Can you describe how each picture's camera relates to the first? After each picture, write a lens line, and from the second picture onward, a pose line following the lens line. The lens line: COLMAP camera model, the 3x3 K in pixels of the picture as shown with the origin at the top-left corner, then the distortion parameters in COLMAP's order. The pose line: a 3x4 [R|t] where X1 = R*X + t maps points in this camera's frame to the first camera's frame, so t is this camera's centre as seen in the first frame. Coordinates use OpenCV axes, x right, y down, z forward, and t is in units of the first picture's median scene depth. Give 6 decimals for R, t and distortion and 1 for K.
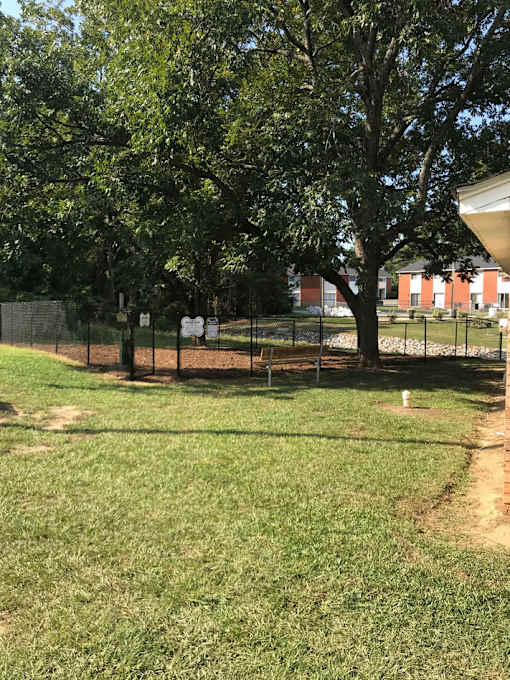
lens RADIAL K [[550.8, 0, 255.0], [0, 550.8, 340.0], [0, 0, 1]] dist [0.024223, -0.014942]
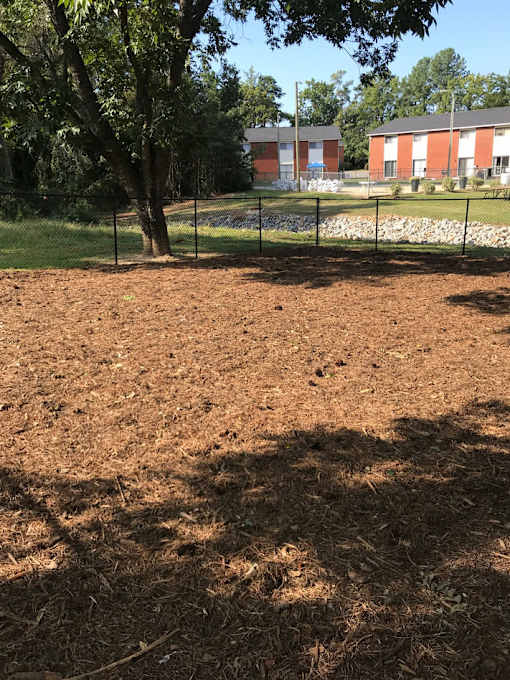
lens RADIAL K [[550.8, 0, 255.0], [0, 550.8, 340.0], [0, 0, 1]] dist [0.024223, -0.014942]
pose [[0.991750, -0.064666, 0.110680, -0.034517], [0.039826, 0.976140, 0.213459, -0.008645], [-0.121843, -0.207290, 0.970662, 0.214923]]
